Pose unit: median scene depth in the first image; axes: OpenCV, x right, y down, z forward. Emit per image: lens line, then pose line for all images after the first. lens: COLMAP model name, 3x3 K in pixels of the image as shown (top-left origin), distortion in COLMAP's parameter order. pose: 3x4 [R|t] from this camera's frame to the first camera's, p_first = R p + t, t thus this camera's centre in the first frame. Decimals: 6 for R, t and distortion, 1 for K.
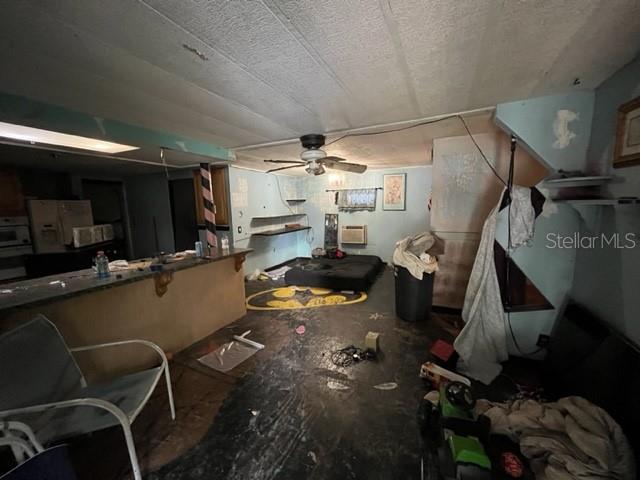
lens RADIAL K [[255.8, 0, 320.0], [0, 255.8, 240.6], [0, 0, 1]] dist [-0.006867, 0.000583]
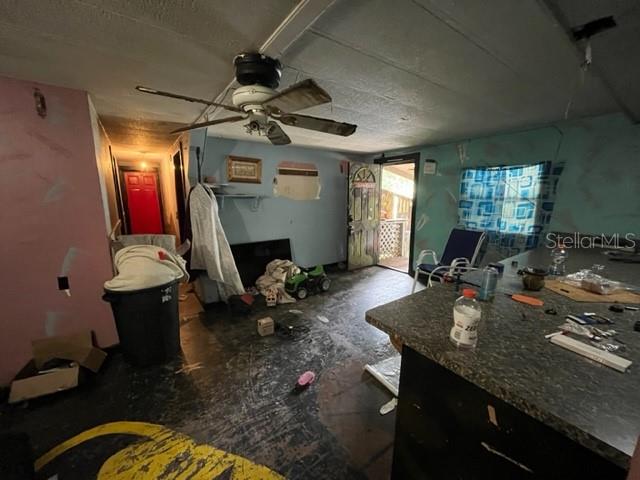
lens RADIAL K [[255.8, 0, 319.0], [0, 255.8, 240.1], [0, 0, 1]] dist [-0.006867, 0.000583]
pose [[-0.873838, -0.053523, 0.483262, -0.303031], [0.092927, 0.957216, 0.274047, -0.132543], [-0.477254, 0.284381, -0.831478, 1.070968]]
